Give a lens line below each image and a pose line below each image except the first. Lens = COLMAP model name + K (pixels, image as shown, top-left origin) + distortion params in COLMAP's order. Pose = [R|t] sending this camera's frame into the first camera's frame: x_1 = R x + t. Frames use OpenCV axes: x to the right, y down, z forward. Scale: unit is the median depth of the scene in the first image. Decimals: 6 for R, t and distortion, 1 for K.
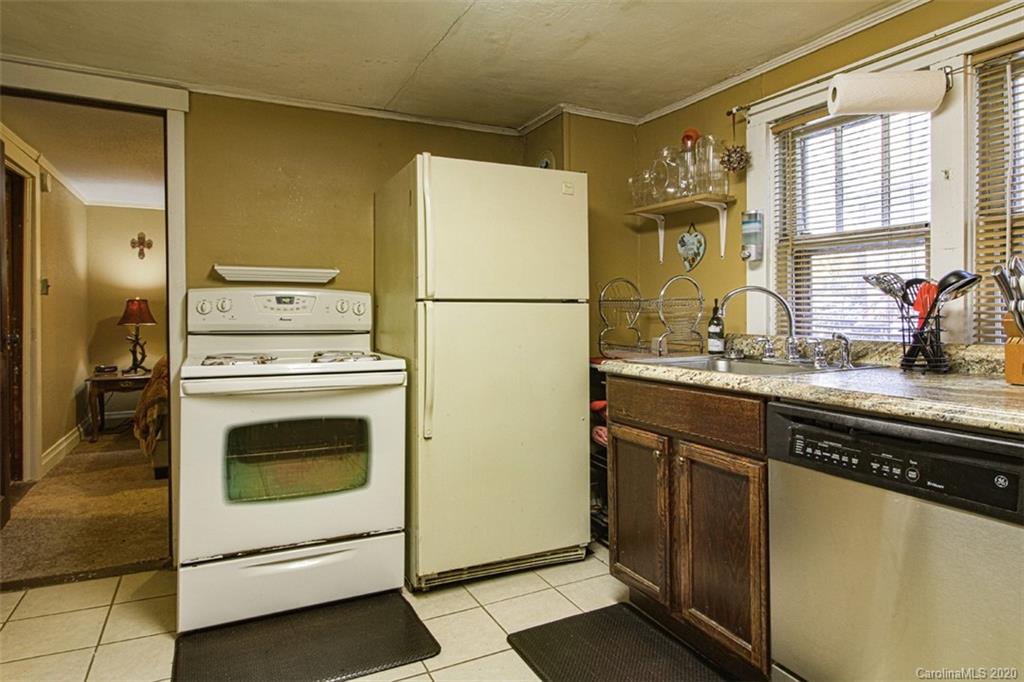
lens RADIAL K [[629.1, 0, 514.8], [0, 629.1, 310.0], [0, 0, 1]] dist [-0.001470, -0.000514]
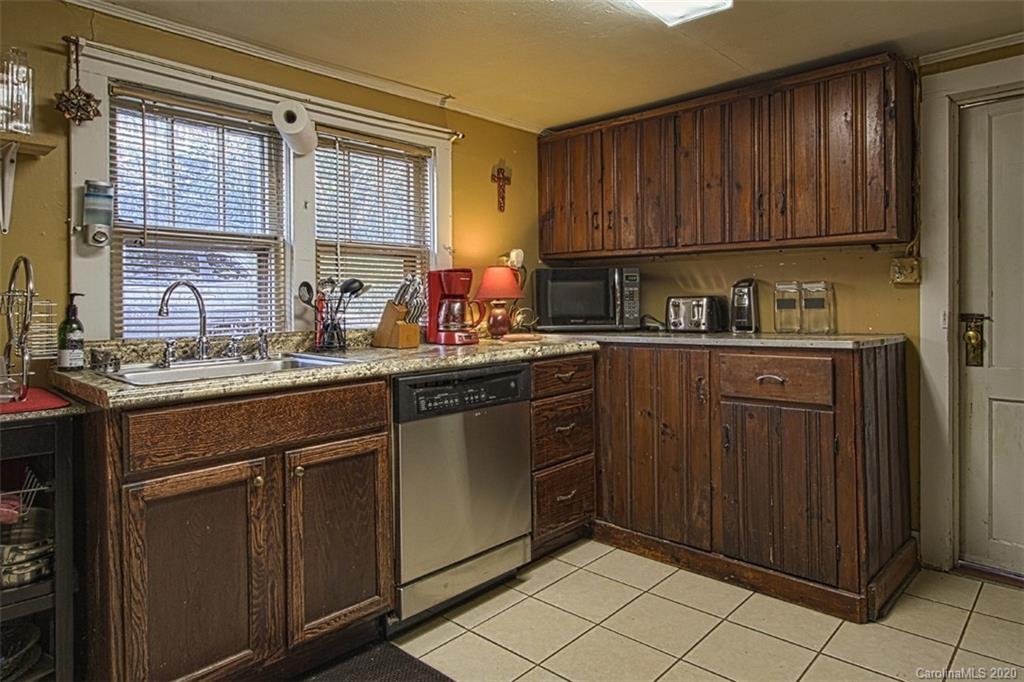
lens RADIAL K [[629.1, 0, 514.8], [0, 629.1, 310.0], [0, 0, 1]] dist [-0.001470, -0.000514]
pose [[-0.359461, -0.005519, 0.933144, -0.962595], [0.017003, 0.999778, 0.012463, 0.000329], [-0.933005, 0.020346, -0.359287, 1.426848]]
